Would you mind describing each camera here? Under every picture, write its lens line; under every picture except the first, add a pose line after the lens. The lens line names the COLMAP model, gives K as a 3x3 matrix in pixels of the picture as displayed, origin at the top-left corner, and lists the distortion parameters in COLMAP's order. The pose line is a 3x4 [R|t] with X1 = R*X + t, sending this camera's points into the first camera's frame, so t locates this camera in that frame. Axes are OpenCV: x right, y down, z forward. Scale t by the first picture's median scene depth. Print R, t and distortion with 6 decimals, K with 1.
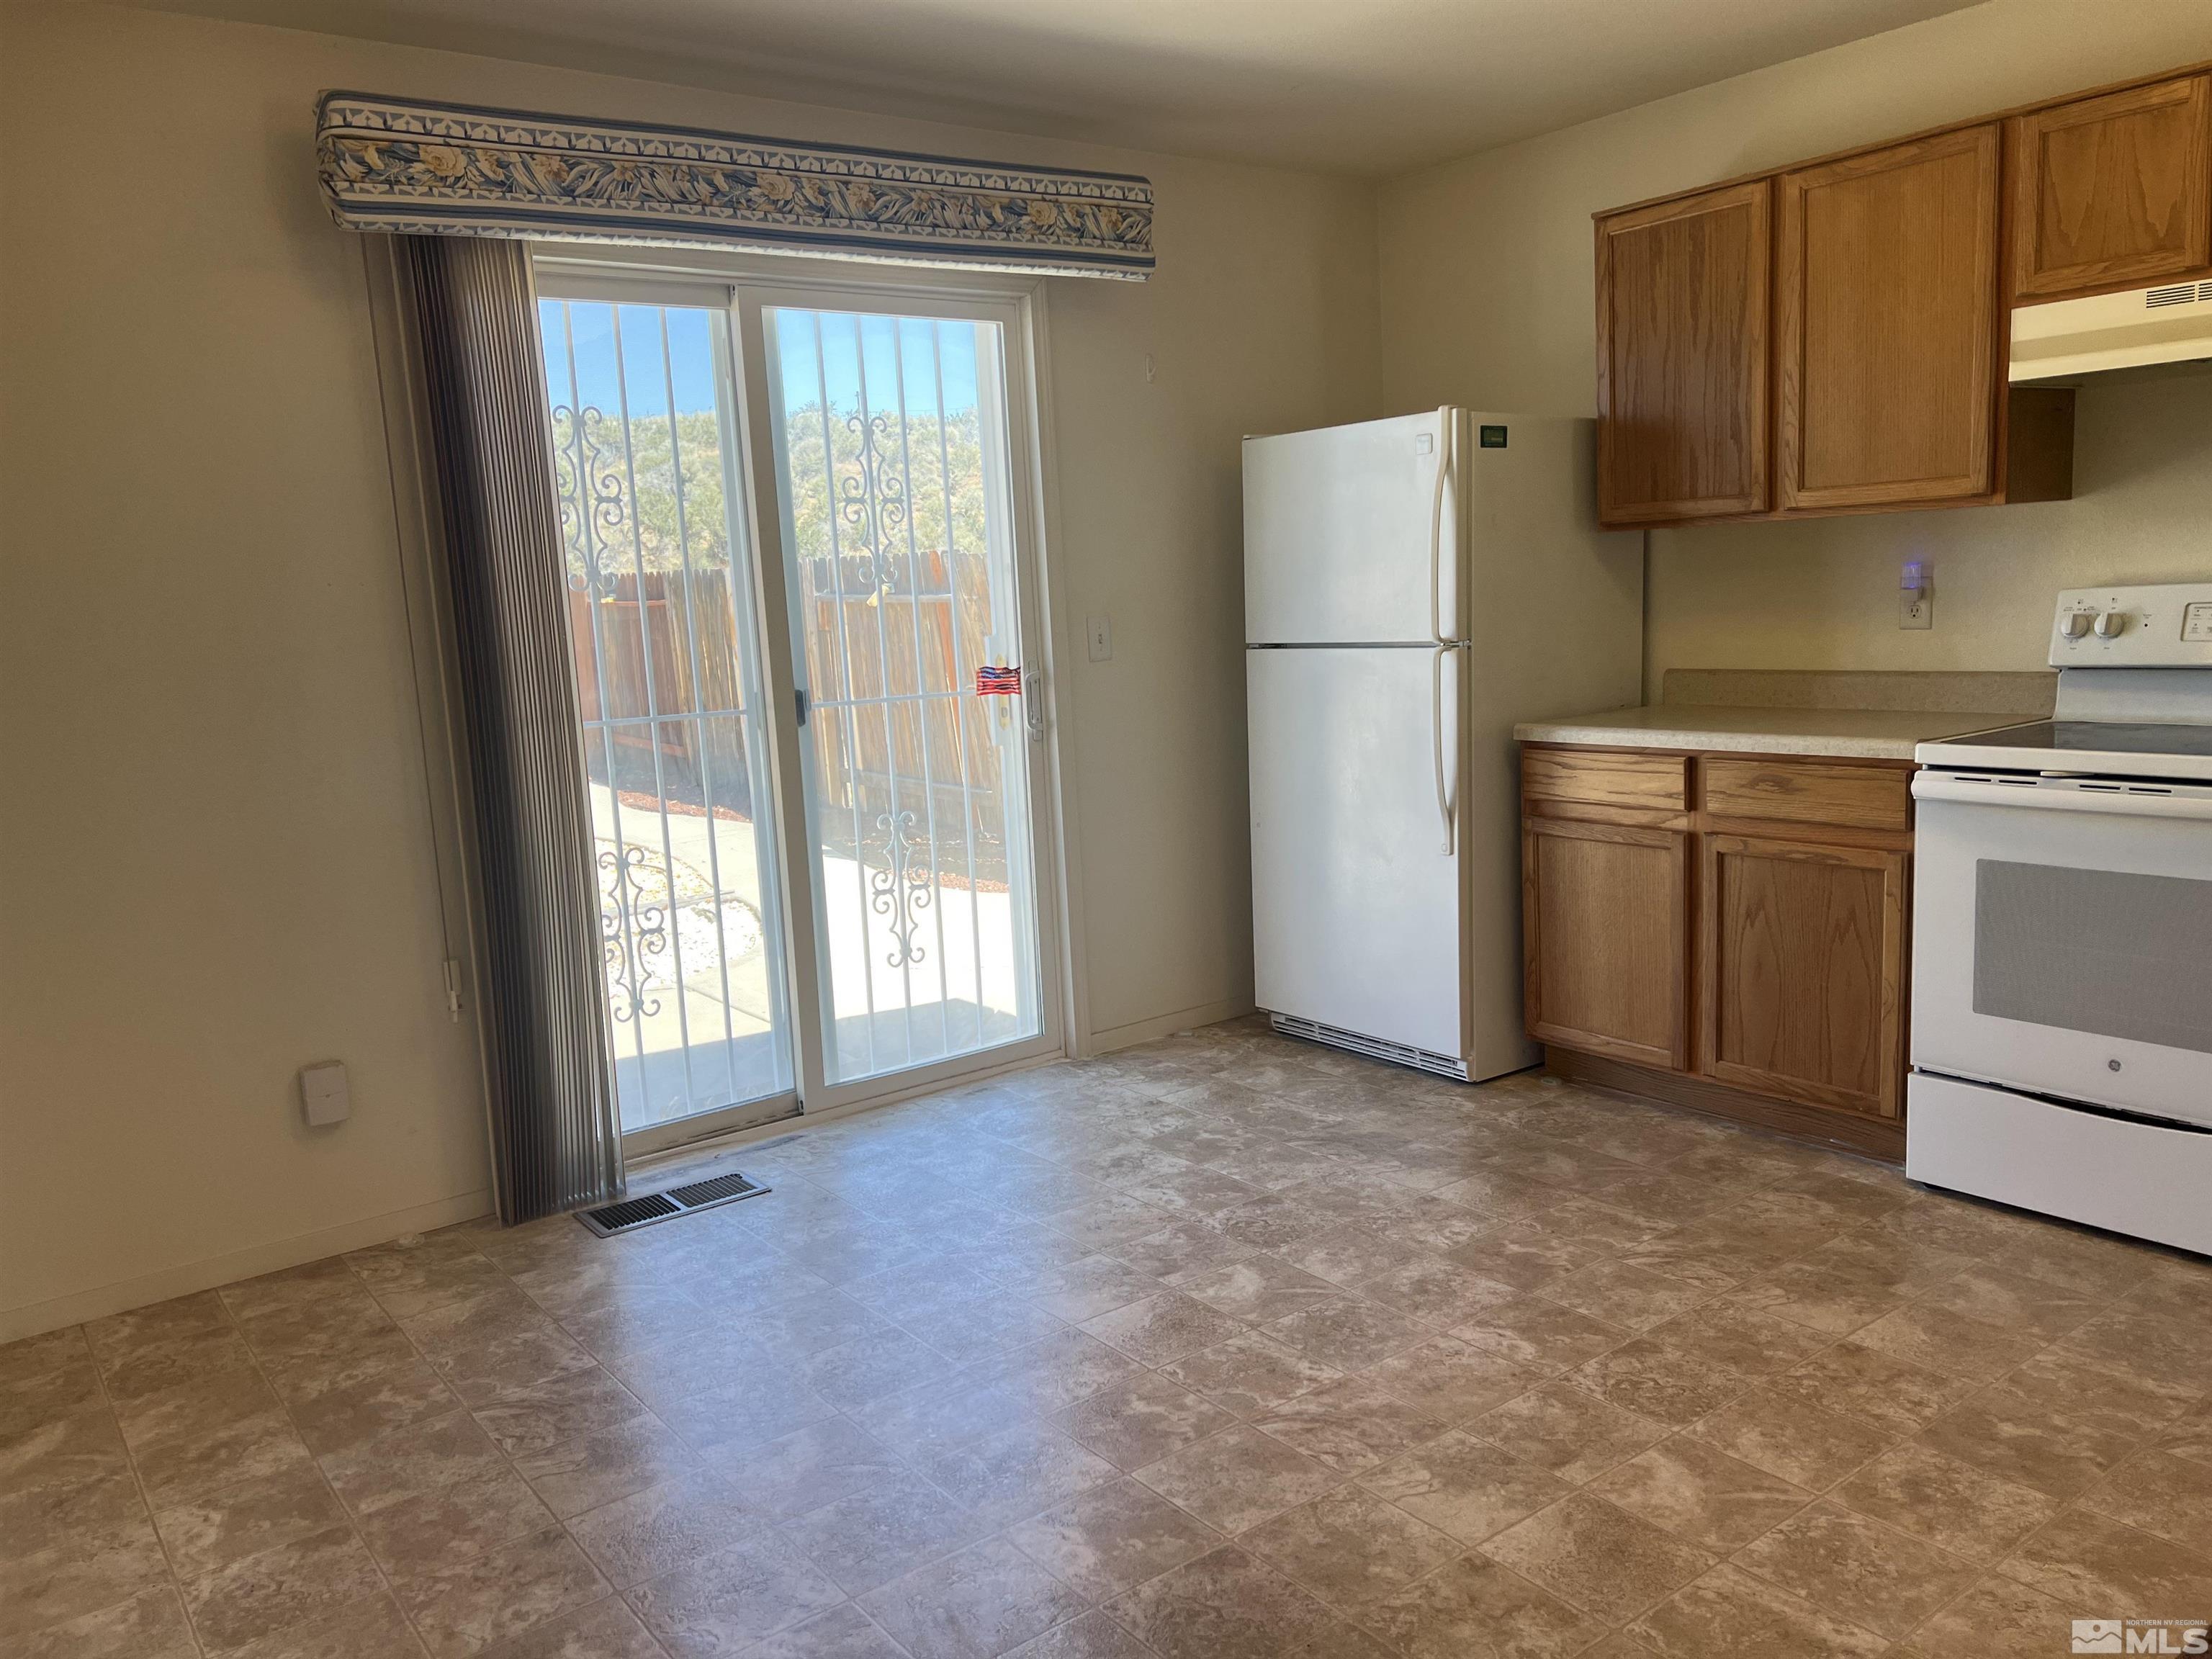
lens RADIAL K [[1664.2, 0, 1118.3], [0, 1664.2, 825.3], [0, 0, 1]] dist [0.062557, -0.048155]
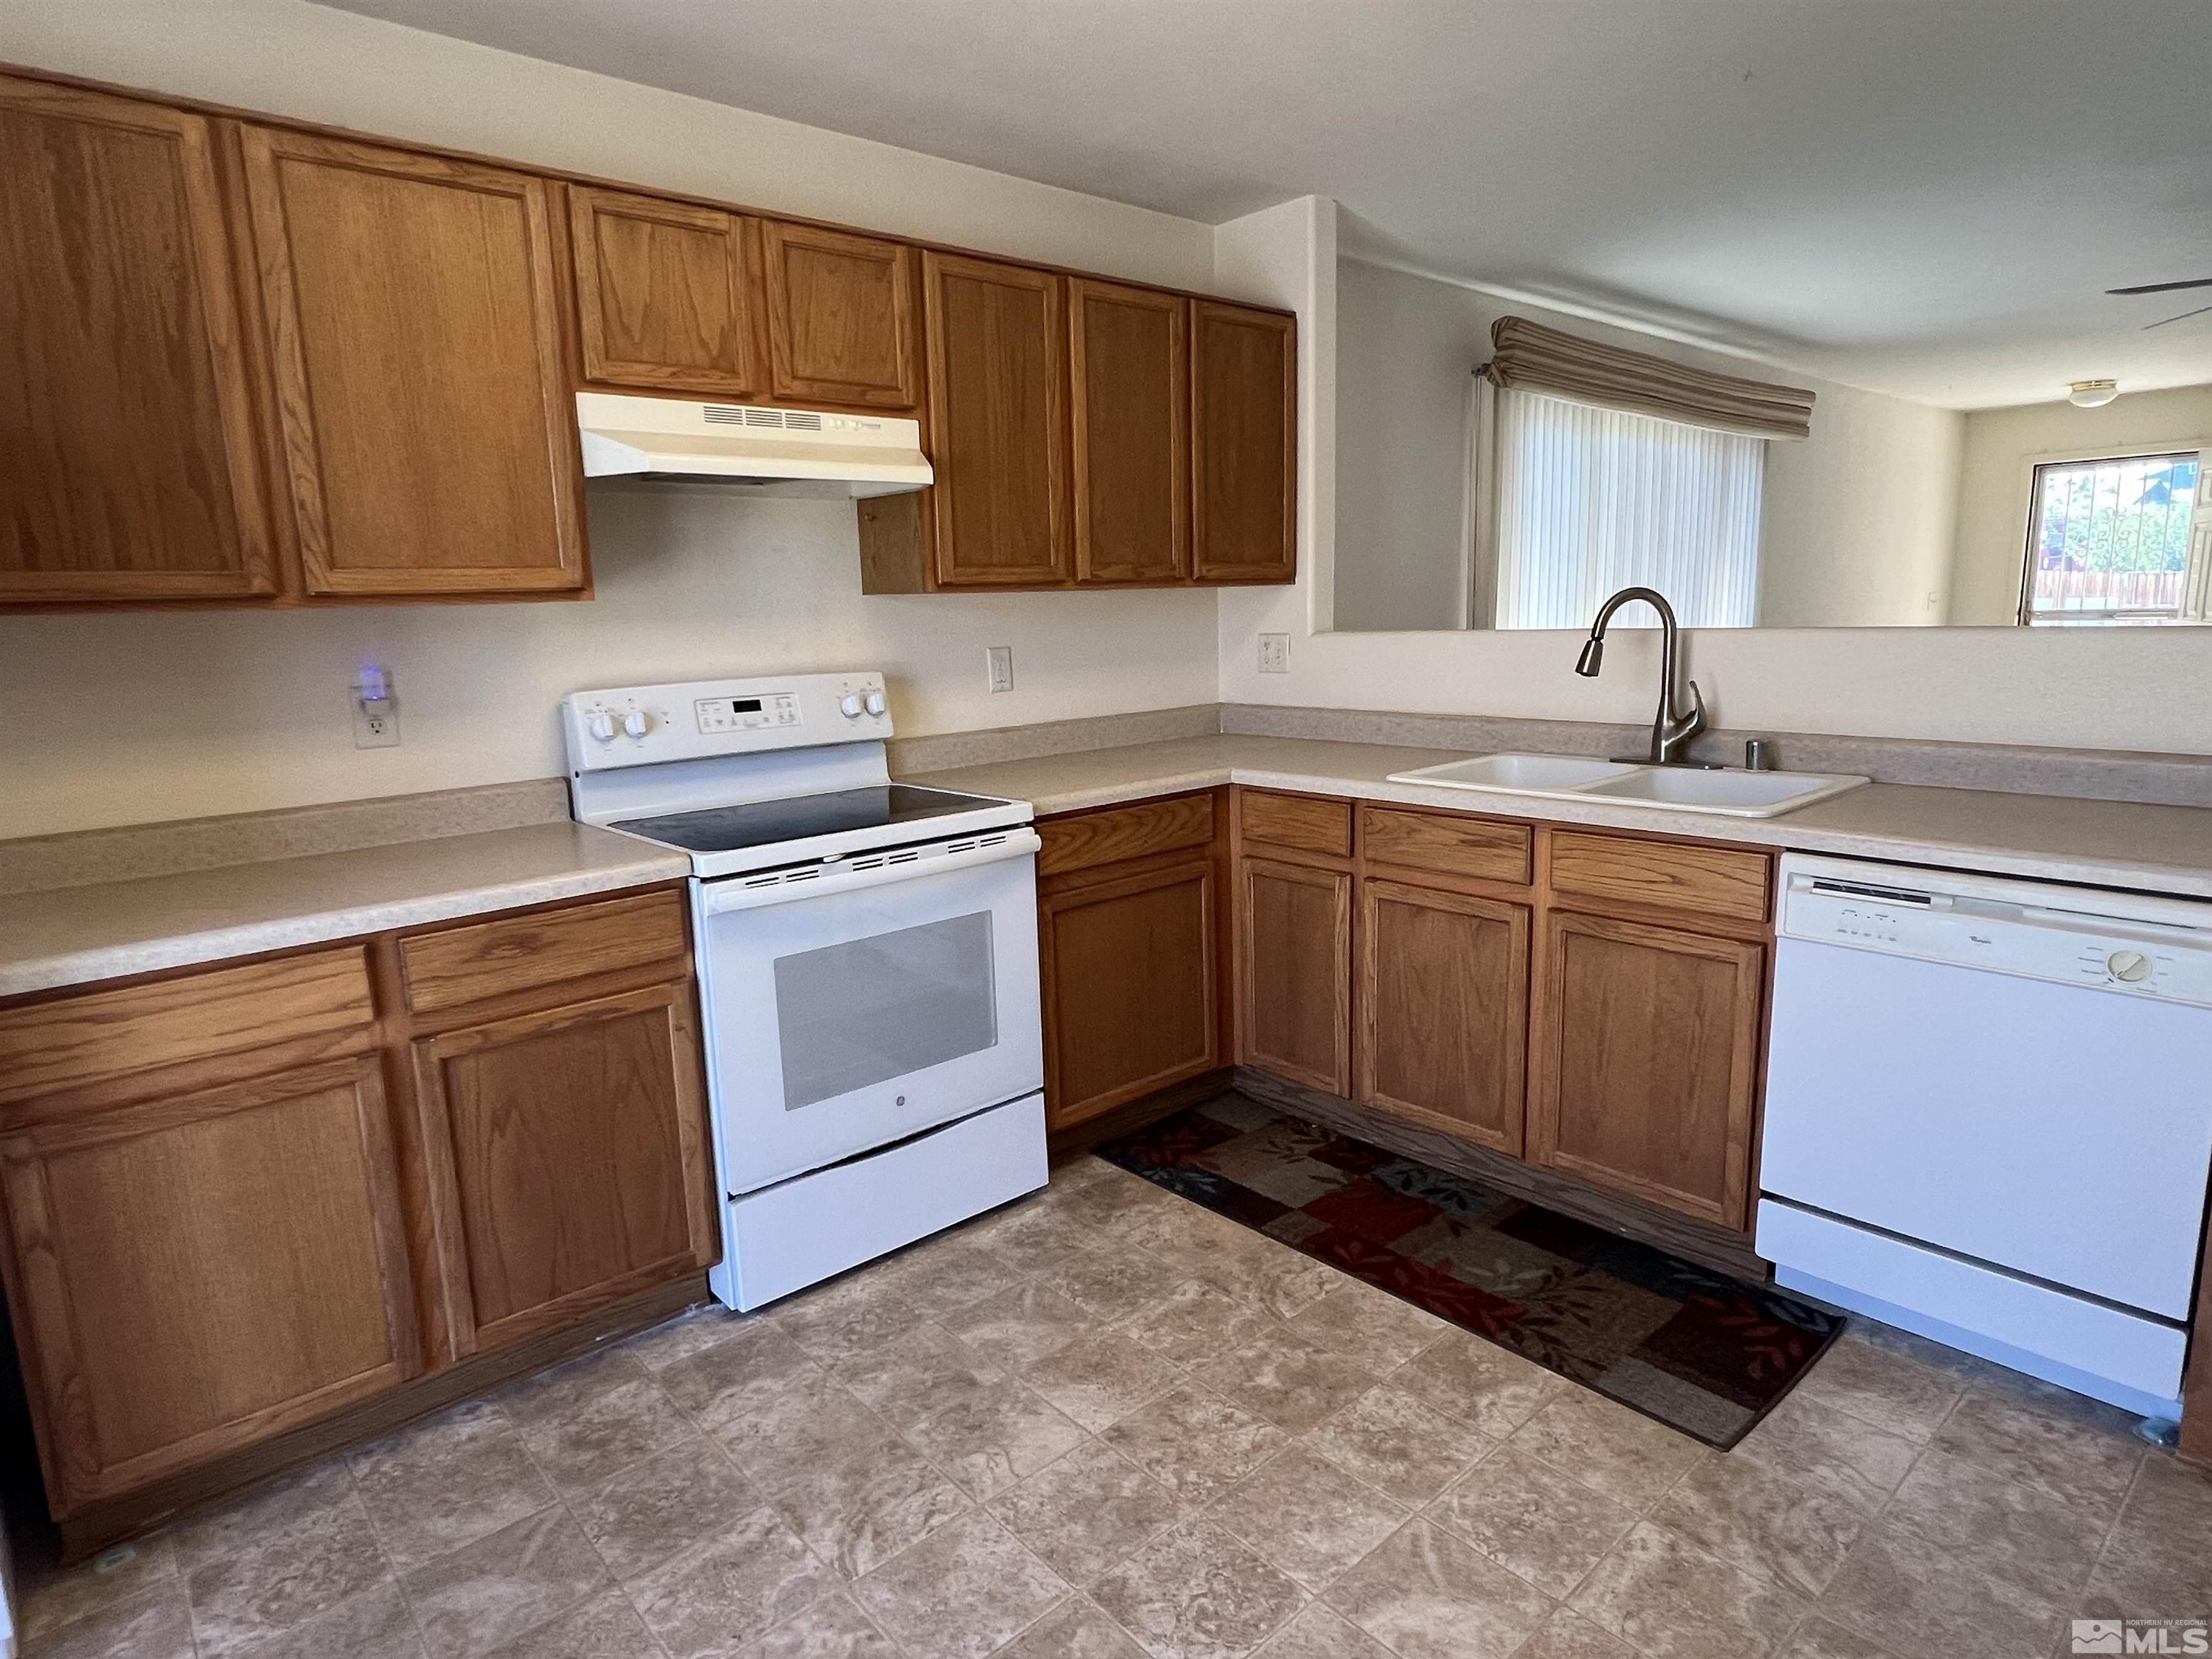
lens RADIAL K [[1250.2, 0, 1097.8], [0, 1250.2, 831.3], [0, 0, 1]] dist [-0.003587, 0.000942]
pose [[-0.068716, -0.127756, 0.989422, -0.205301], [0.179964, 0.973909, 0.138251, -0.115903], [-0.981270, 0.187560, -0.043932, 0.813815]]
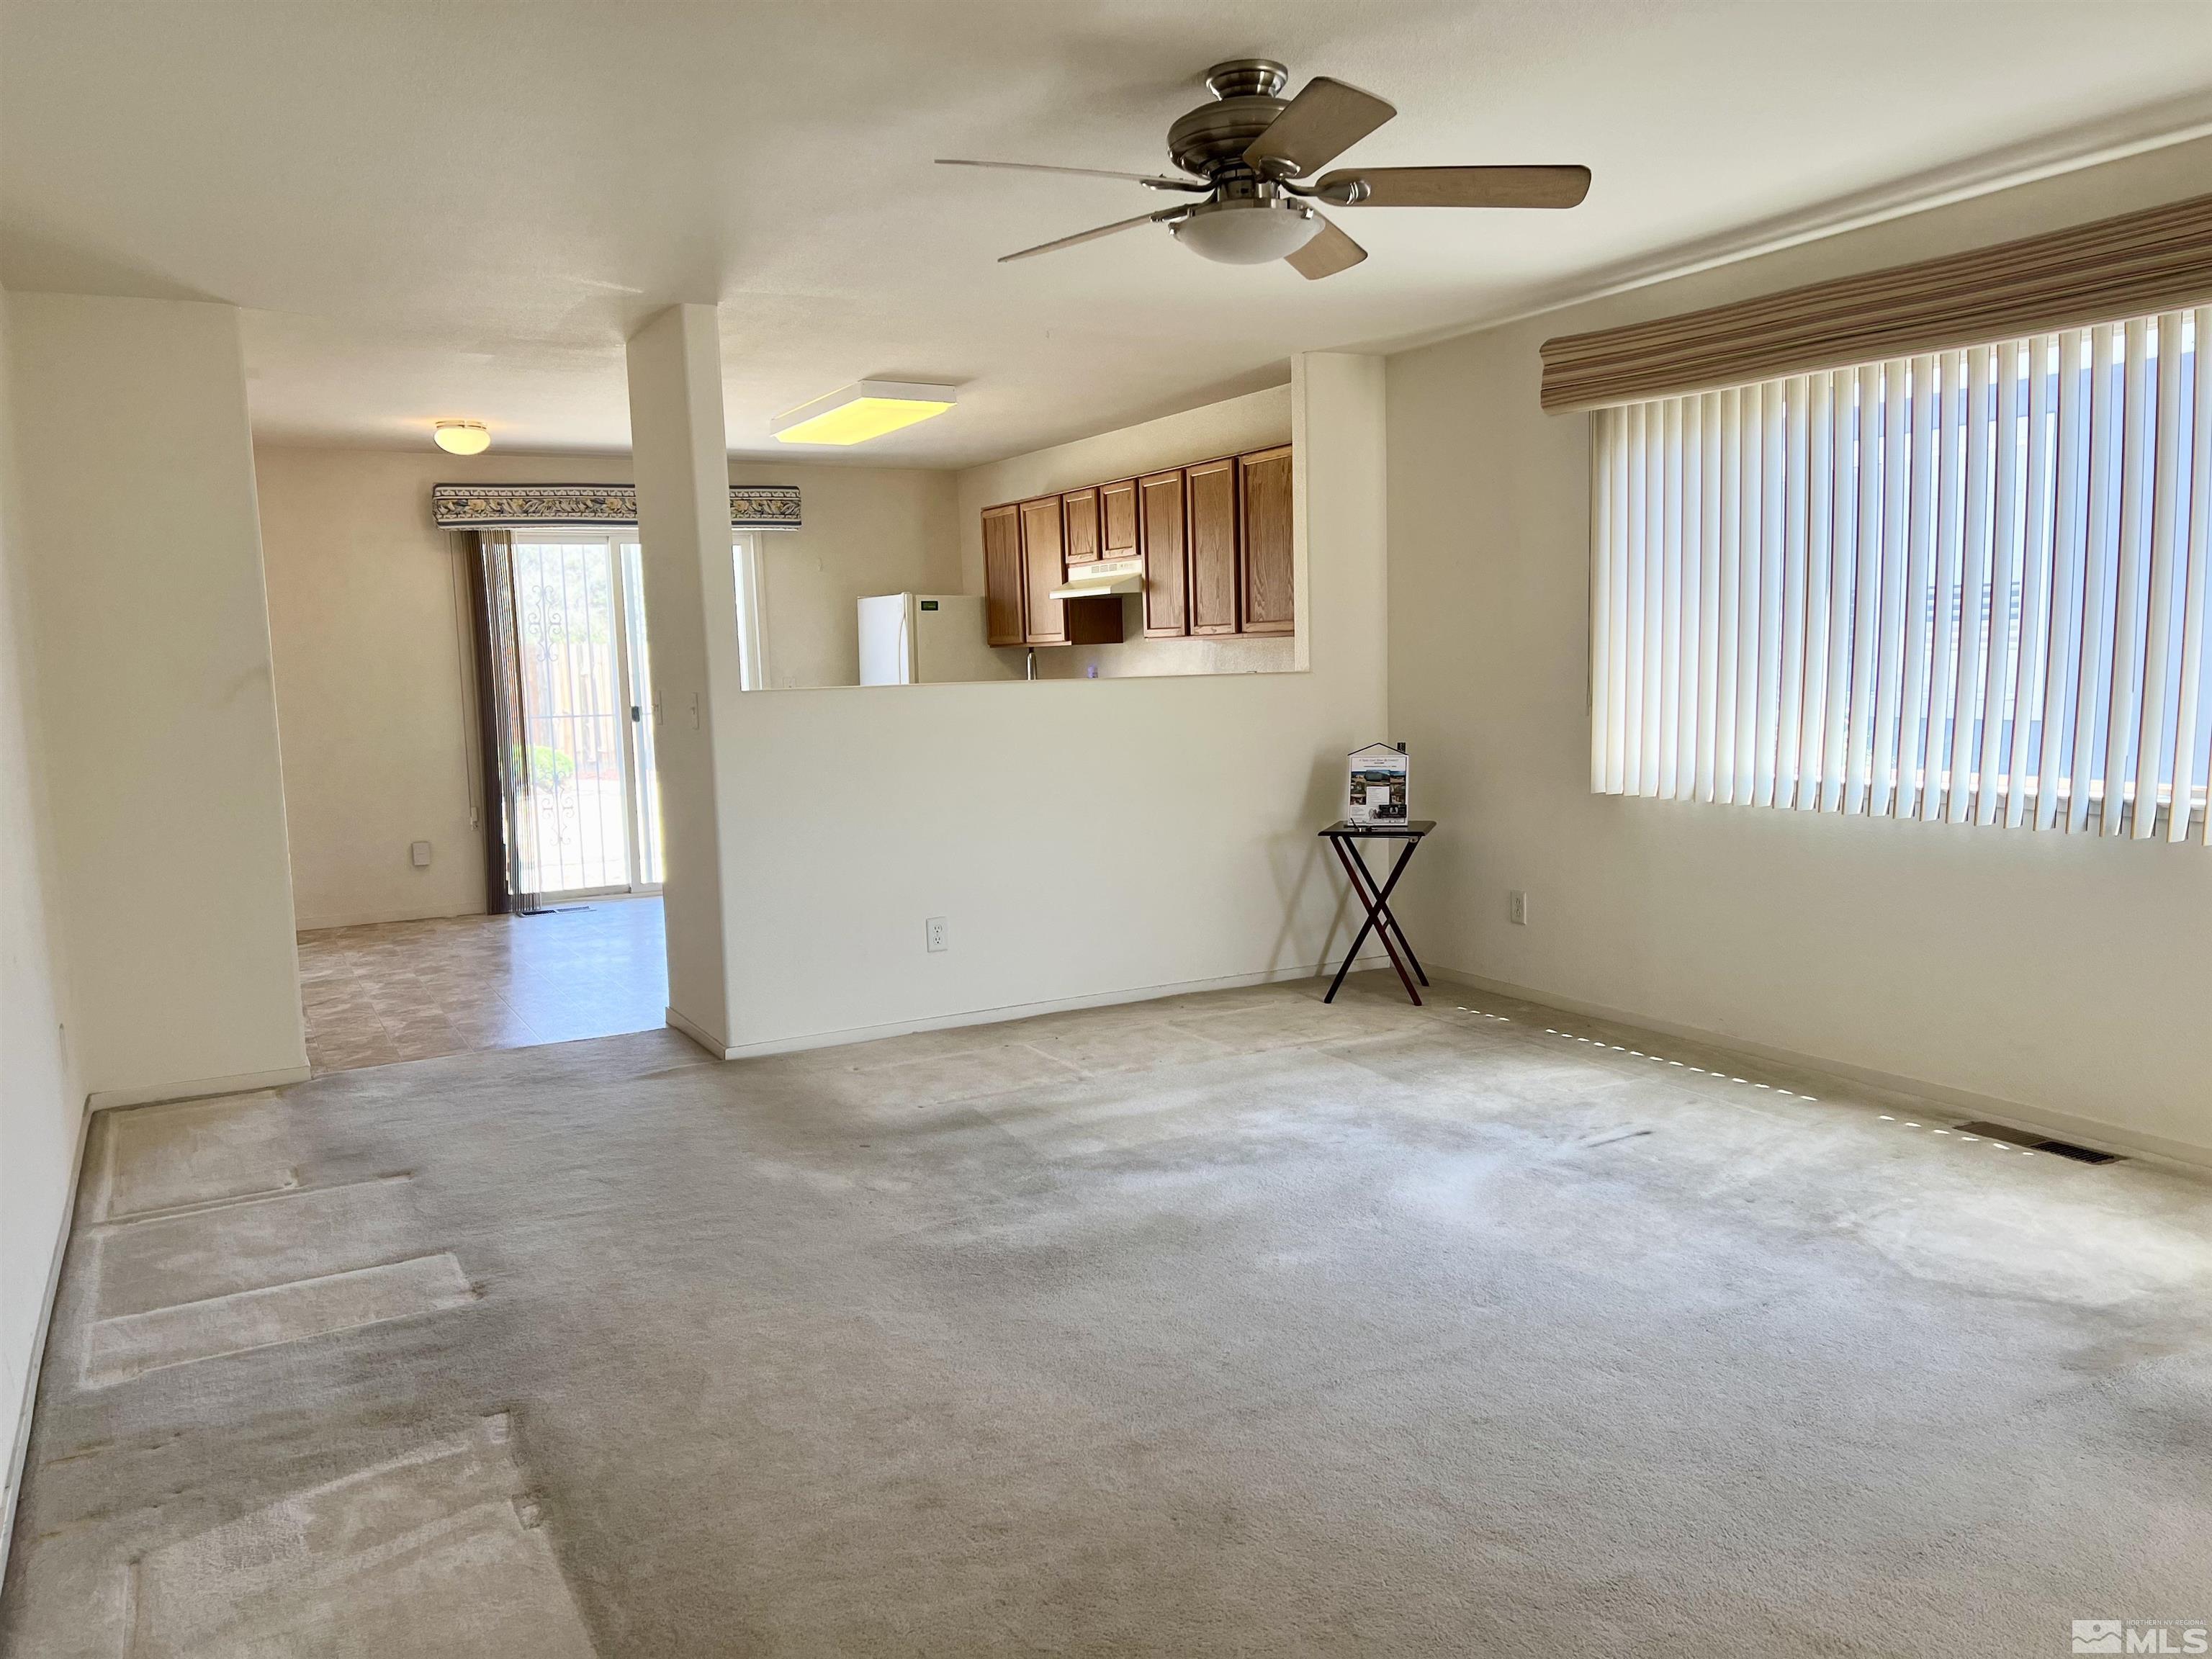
lens RADIAL K [[1664.2, 0, 1116.8], [0, 1664.2, 834.2], [0, 0, 1]] dist [0.062557, -0.048155]
pose [[0.990139, 0.039706, -0.134346, 0.941557], [-0.044069, 0.998588, -0.029655, 0.160446], [0.132979, 0.035283, 0.990491, -1.428141]]
